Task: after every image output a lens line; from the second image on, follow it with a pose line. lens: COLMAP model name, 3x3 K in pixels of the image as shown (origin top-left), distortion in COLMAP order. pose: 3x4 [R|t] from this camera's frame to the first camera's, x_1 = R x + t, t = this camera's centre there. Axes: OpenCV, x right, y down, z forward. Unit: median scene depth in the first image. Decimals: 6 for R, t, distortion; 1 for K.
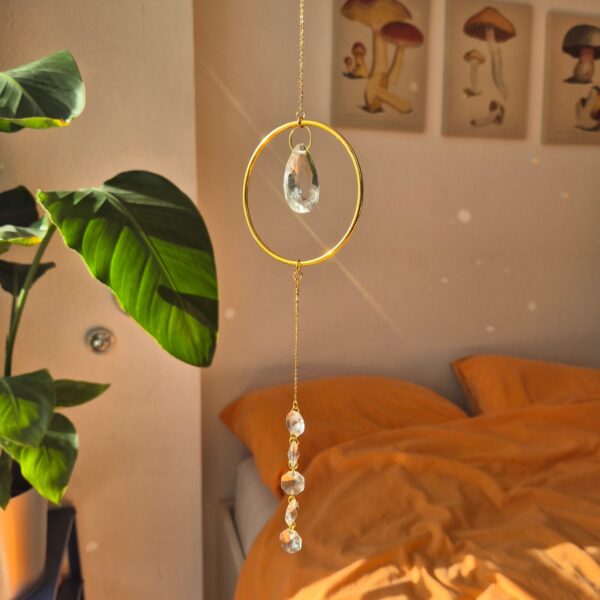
lens RADIAL K [[508.8, 0, 310.8], [0, 508.8, 316.2], [0, 0, 1]] dist [0.020134, -0.019324]
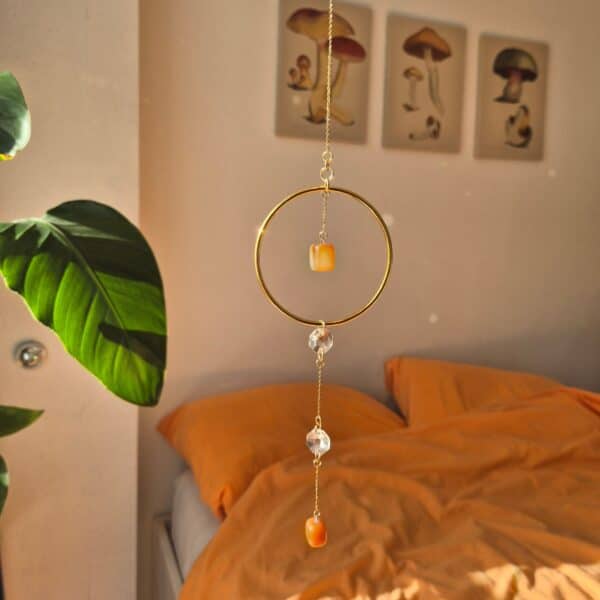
lens RADIAL K [[509.6, 0, 299.1], [0, 509.6, 282.3], [0, 0, 1]] dist [0.033997, -0.045892]
pose [[0.994286, 0.014472, 0.105768, -0.022316], [-0.011248, 0.999456, -0.031012, -0.067895], [-0.106159, 0.029645, 0.993907, -0.001803]]
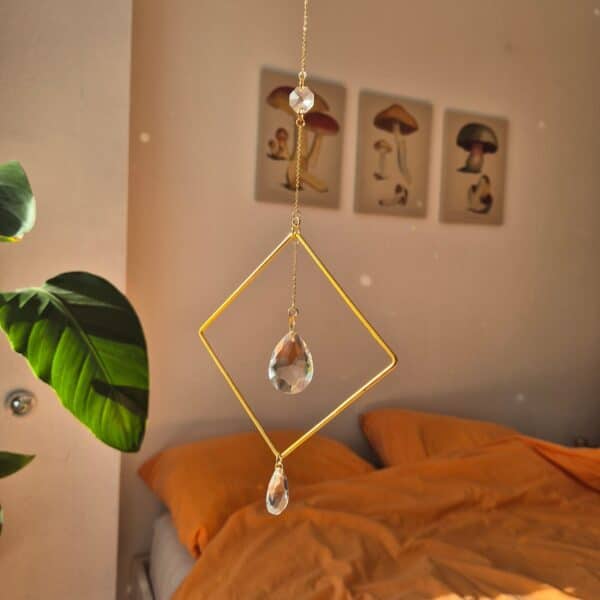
lens RADIAL K [[509.0, 0, 303.6], [0, 509.0, 310.3], [0, 0, 1]] dist [0.035925, -0.049994]
pose [[0.989632, 0.031455, 0.140142, -0.004444], [-0.022471, 0.997617, -0.065235, -0.090626], [-0.141860, 0.061410, 0.987980, -0.112137]]
